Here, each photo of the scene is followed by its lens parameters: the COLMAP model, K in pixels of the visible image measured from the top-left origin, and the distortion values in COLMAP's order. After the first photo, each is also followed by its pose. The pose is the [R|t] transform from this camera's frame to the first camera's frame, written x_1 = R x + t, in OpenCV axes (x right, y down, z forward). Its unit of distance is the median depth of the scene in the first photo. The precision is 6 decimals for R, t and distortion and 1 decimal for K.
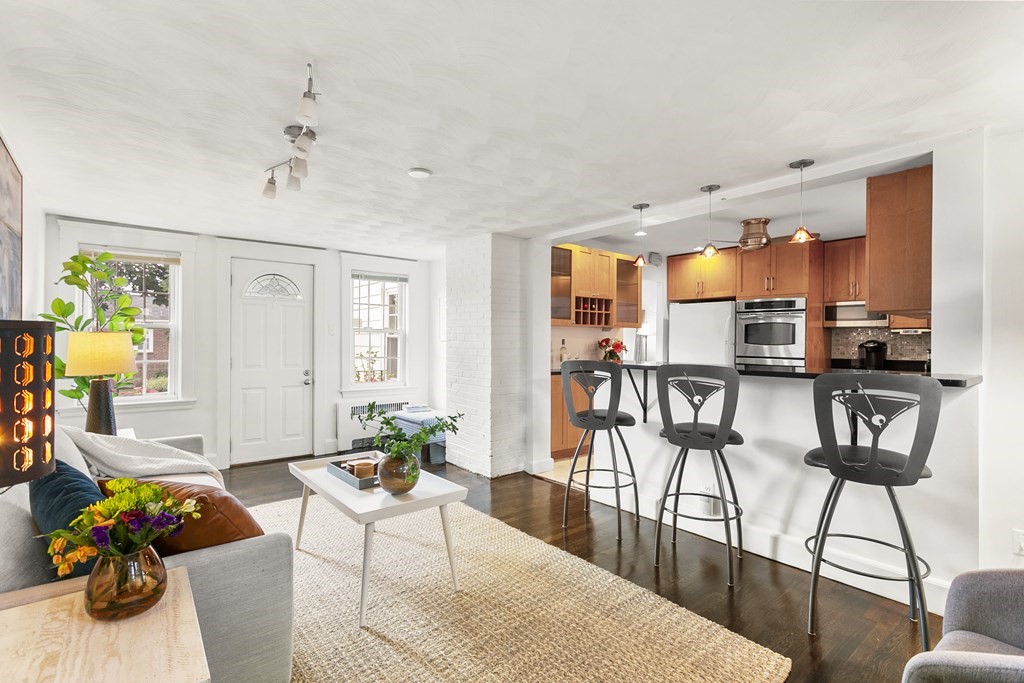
lens RADIAL K [[491.4, 0, 507.8], [0, 491.4, 338.7], [0, 0, 1]] dist [0.001767, 0.000177]
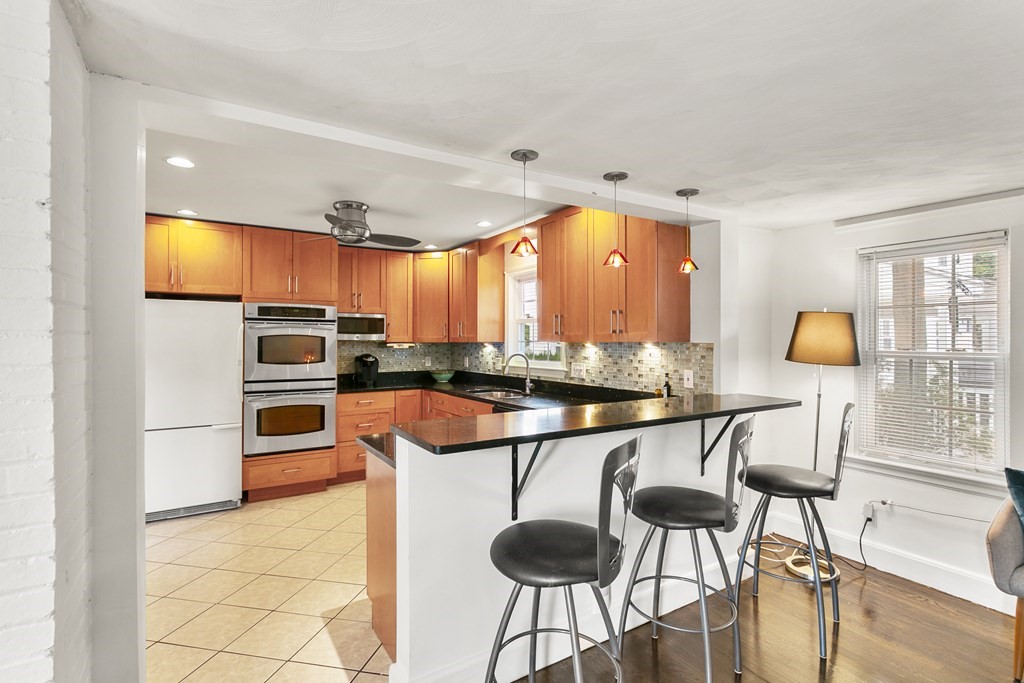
lens RADIAL K [[491.4, 0, 507.8], [0, 491.4, 338.7], [0, 0, 1]] dist [0.001767, 0.000177]
pose [[0.118741, -0.003151, 0.992920, -0.202476], [-0.004031, 0.999985, 0.003655, -0.032243], [-0.992917, -0.004437, 0.118727, 0.596530]]
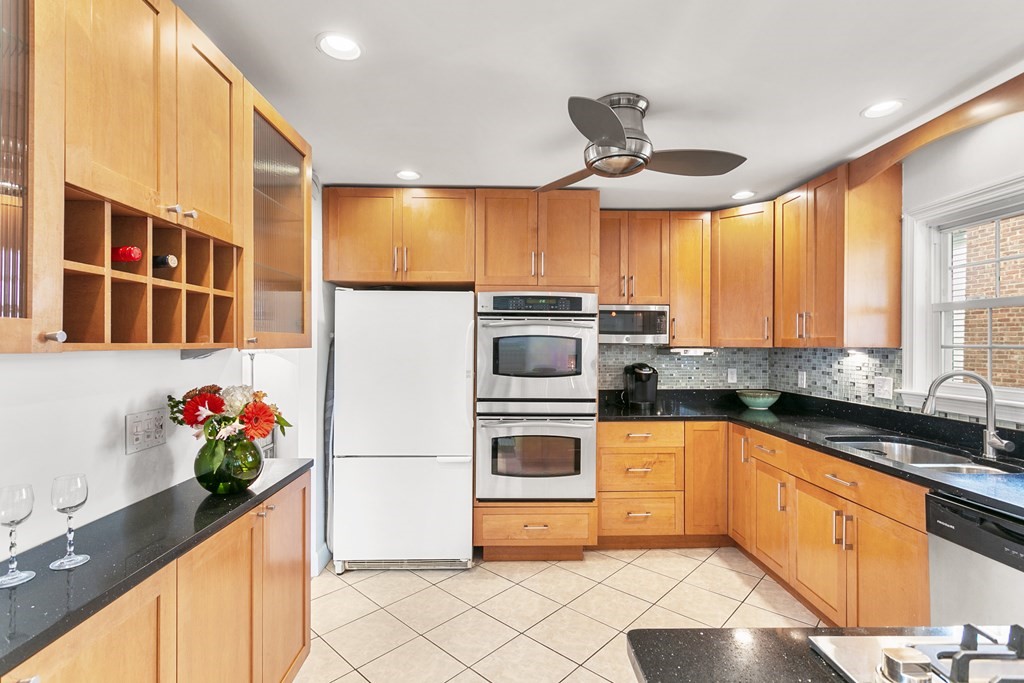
lens RADIAL K [[482.7, 0, 508.0], [0, 482.7, 344.0], [0, 0, 1]] dist [0.001209, 0.000109]
pose [[0.610506, -0.006339, 0.791986, 0.092381], [-0.002682, 0.999946, 0.010071, -0.029949], [-0.792007, -0.008272, 0.610456, 0.728278]]
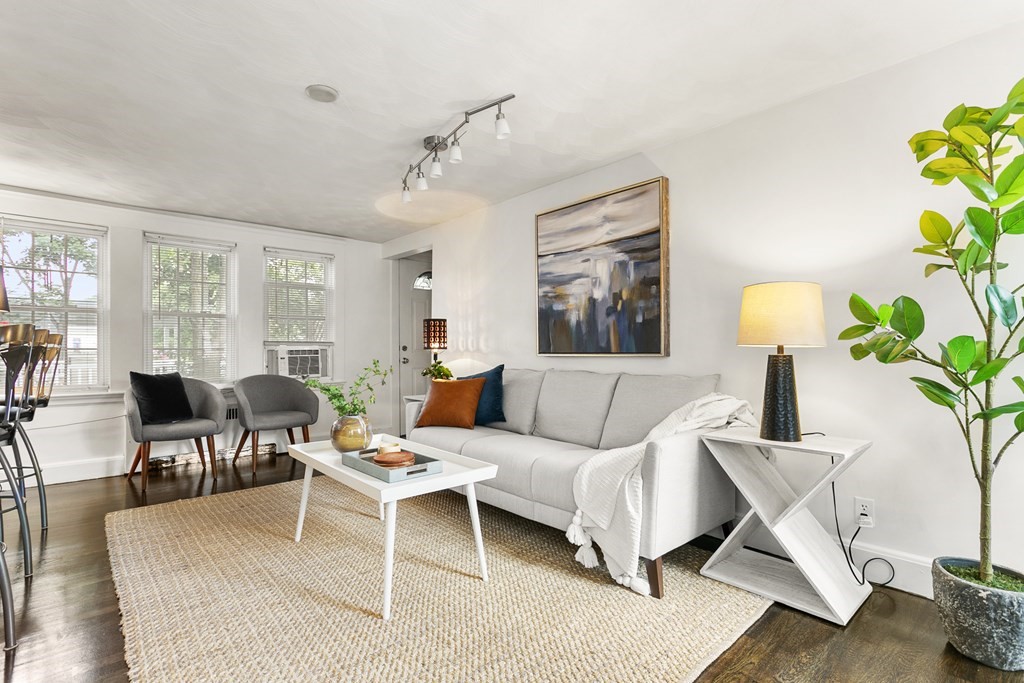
lens RADIAL K [[482.7, 0, 508.0], [0, 482.7, 344.0], [0, 0, 1]] dist [0.001209, 0.000109]
pose [[-0.999427, -0.004703, -0.033526, -0.242548], [-0.004374, 0.999942, -0.009875, 0.042620], [0.033570, -0.009722, -0.999389, 0.917521]]
